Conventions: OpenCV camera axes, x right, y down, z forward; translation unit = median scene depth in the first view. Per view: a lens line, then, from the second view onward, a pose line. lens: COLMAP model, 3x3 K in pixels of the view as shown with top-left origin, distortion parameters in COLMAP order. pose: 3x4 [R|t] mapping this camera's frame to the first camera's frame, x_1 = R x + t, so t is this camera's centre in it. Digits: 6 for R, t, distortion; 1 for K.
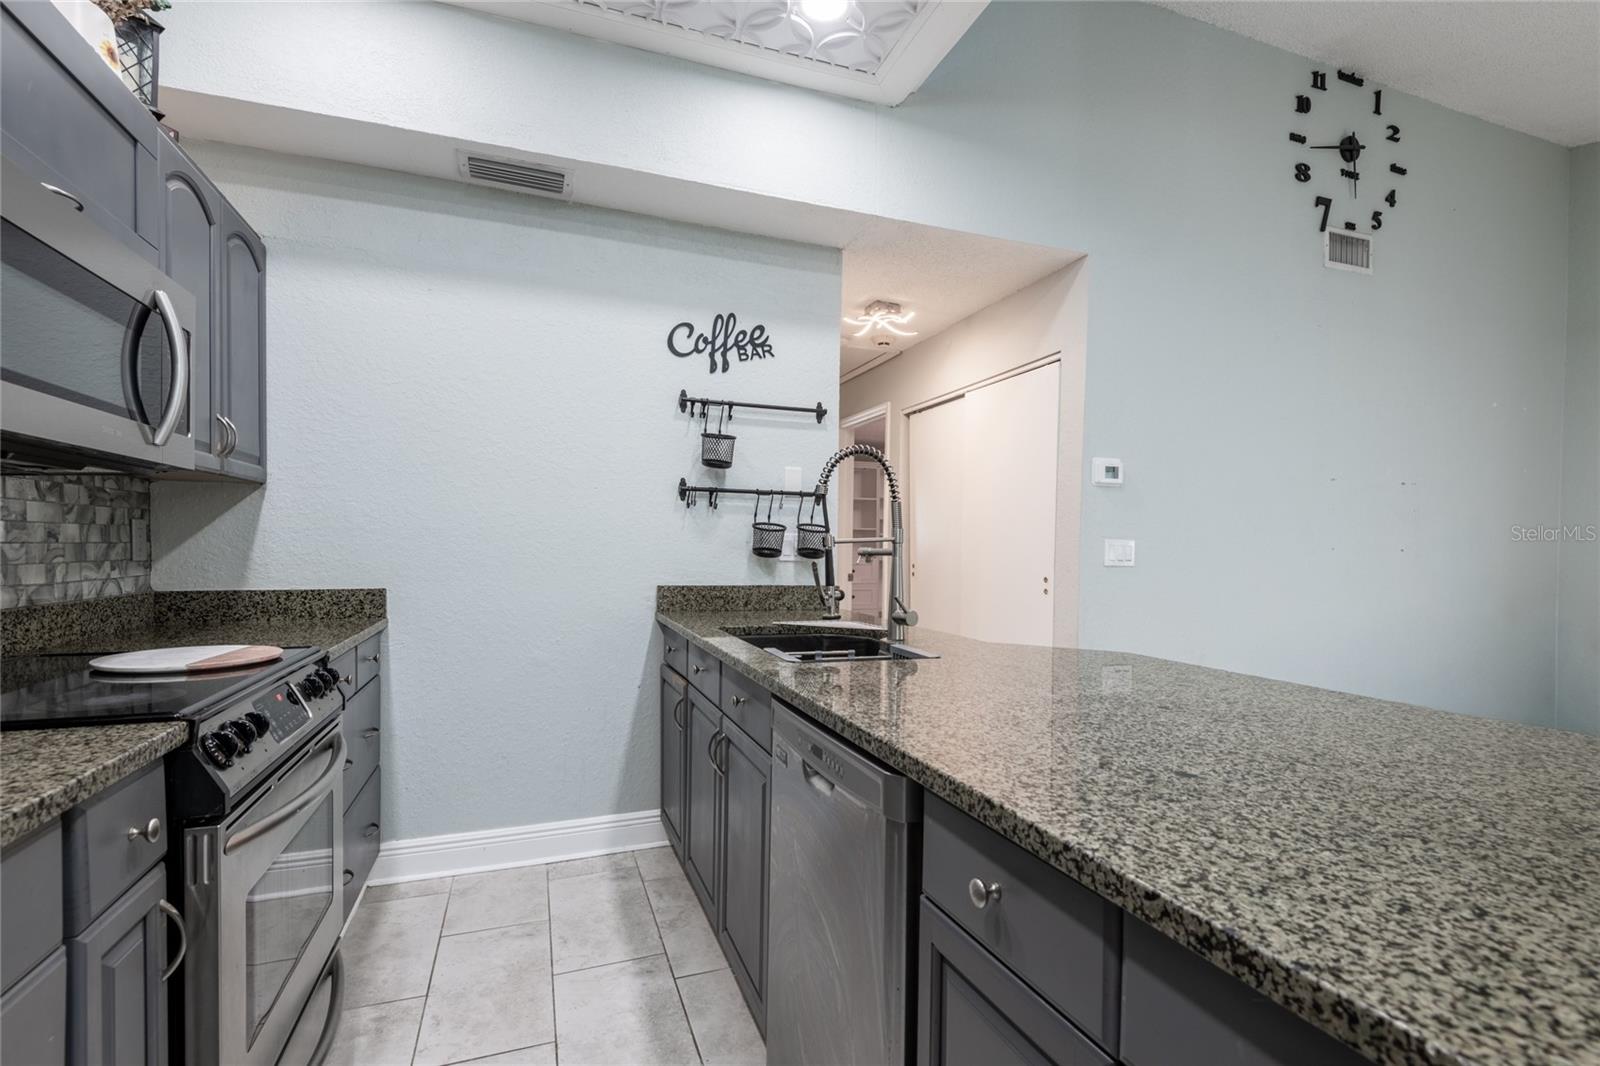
lens RADIAL K [[749.1, 0, 825.5], [0, 749.1, 551.7], [0, 0, 1]] dist [0.033881, -0.022134]
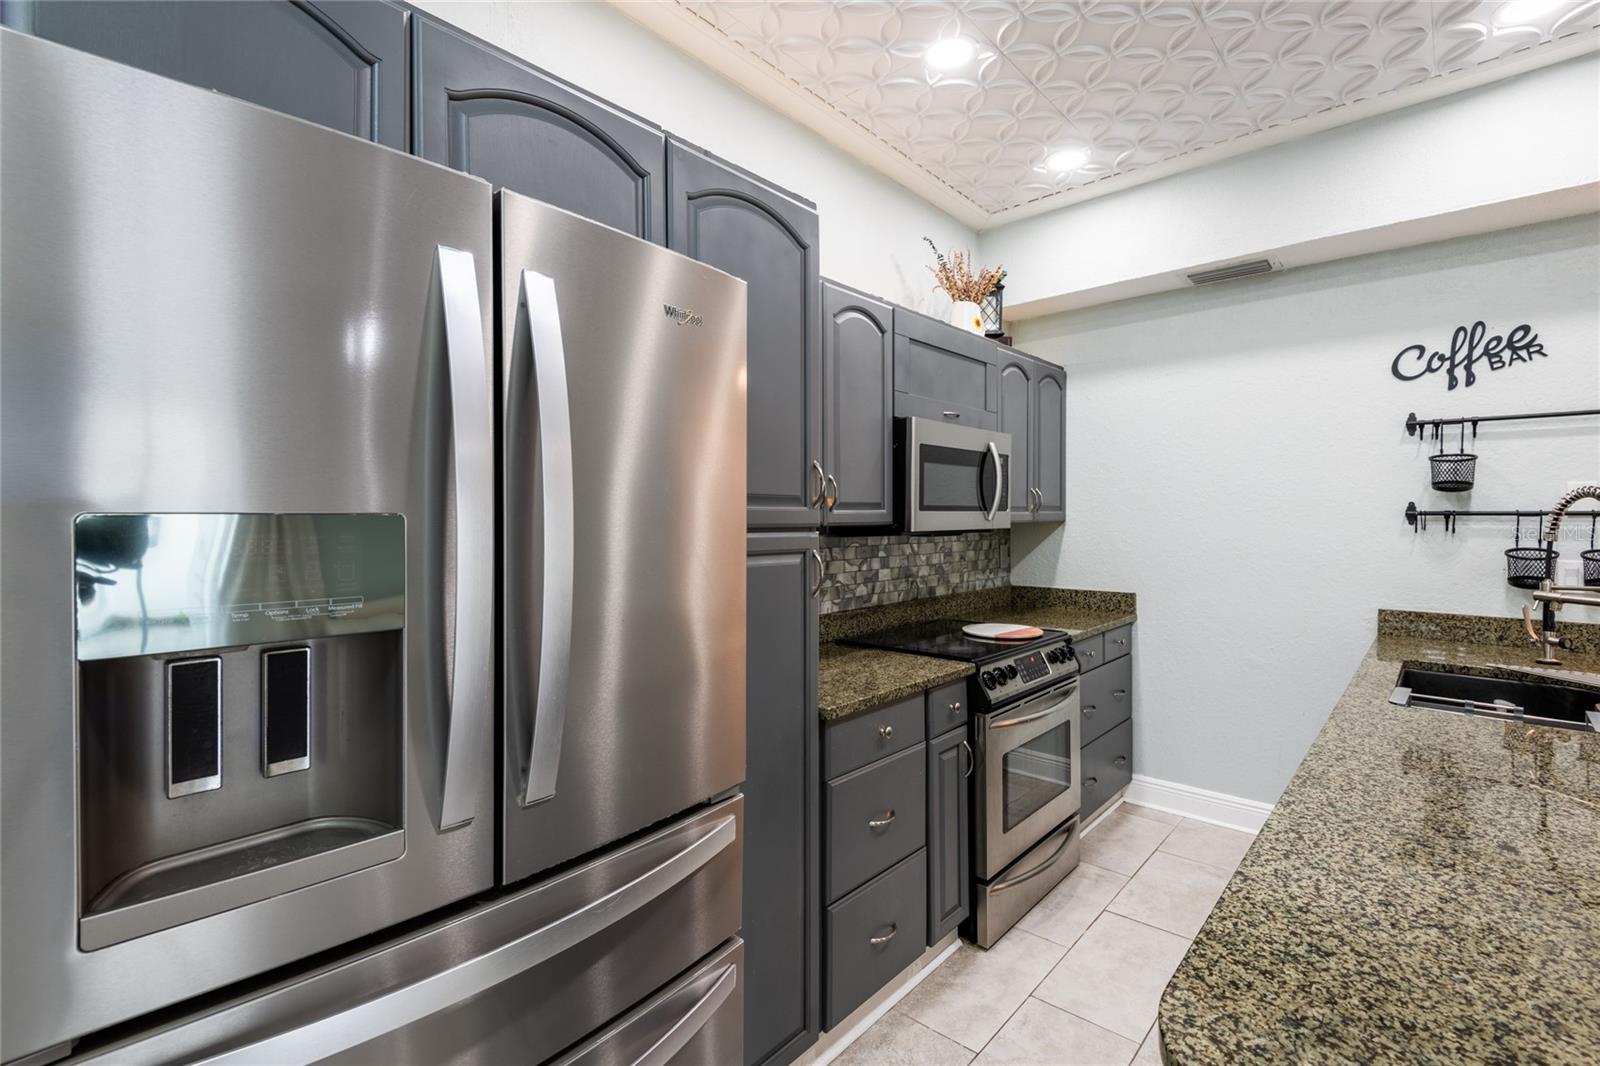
lens RADIAL K [[738.8, 0, 821.9], [0, 738.8, 521.2], [0, 0, 1]] dist [0.031220, -0.021270]
pose [[0.486640, -0.002507, -0.873599, 0.338463], [-0.007035, 0.999952, -0.006788, -0.070834], [0.873575, 0.009449, 0.486599, -0.181005]]
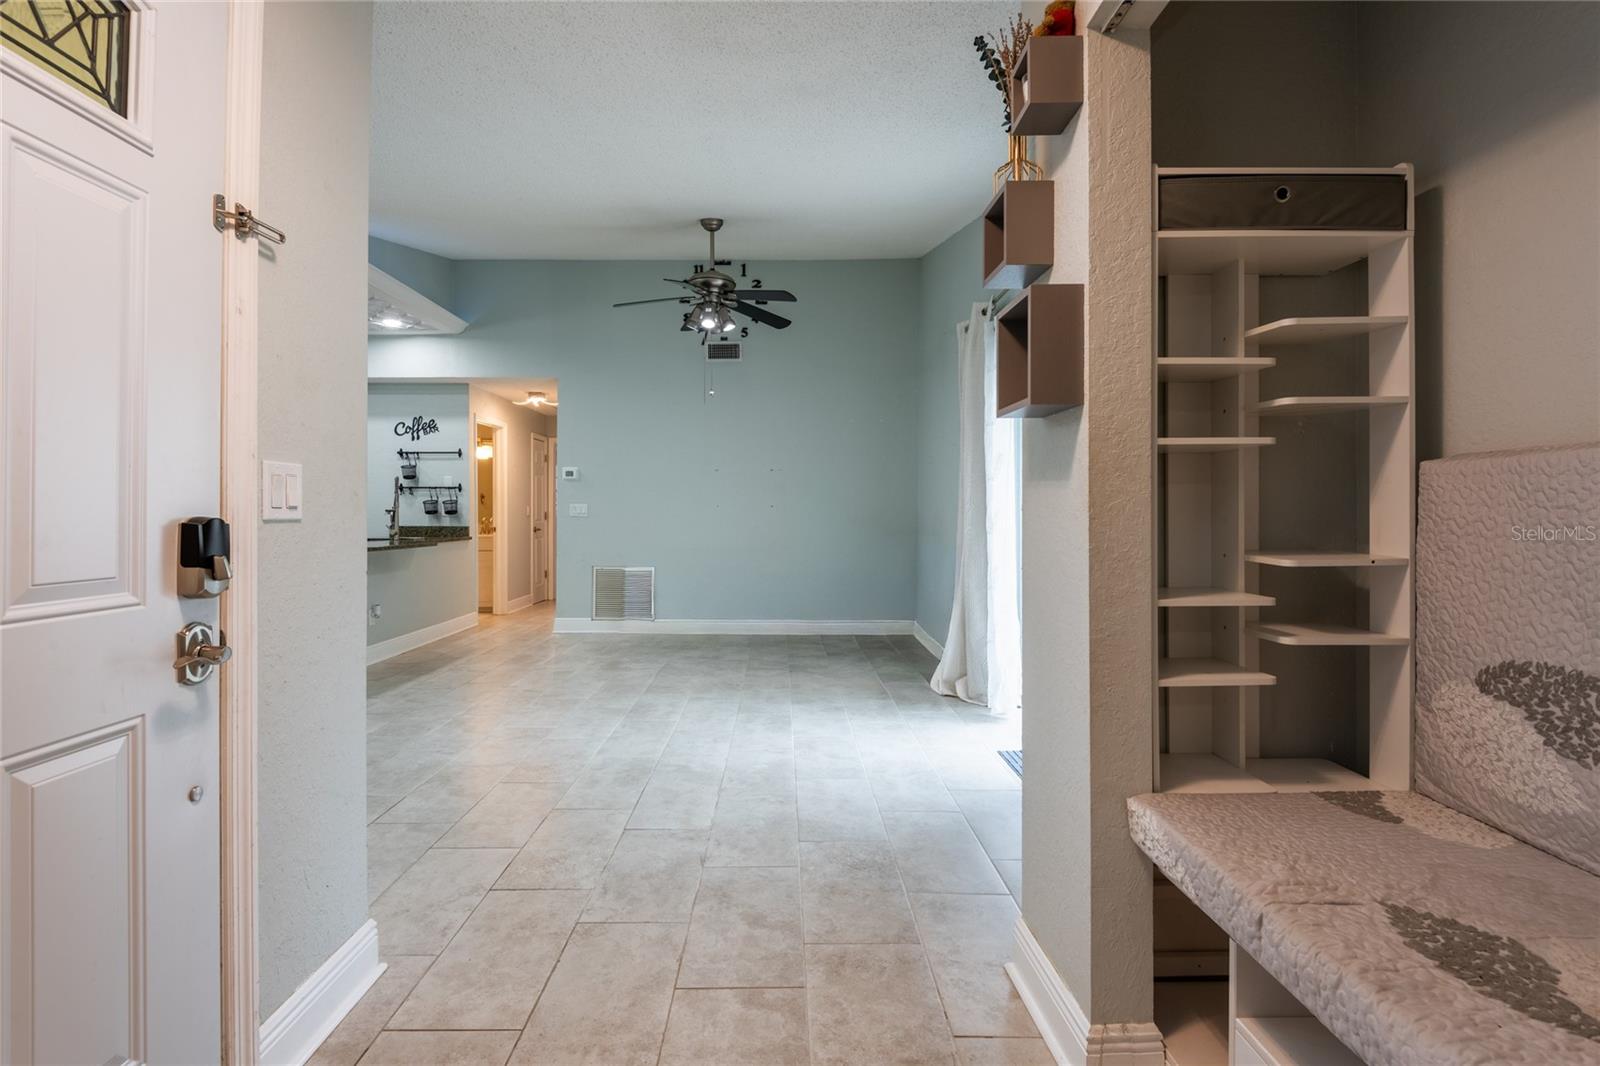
lens RADIAL K [[800.2, 0, 796.2], [0, 800.2, 511.3], [0, 0, 1]] dist [-0.001865, -0.000132]
pose [[0.929939, -0.009798, -0.367583, 2.373252], [0.004409, 0.999870, -0.015498, 0.051256], [0.367687, 0.012791, 0.929862, -1.182239]]
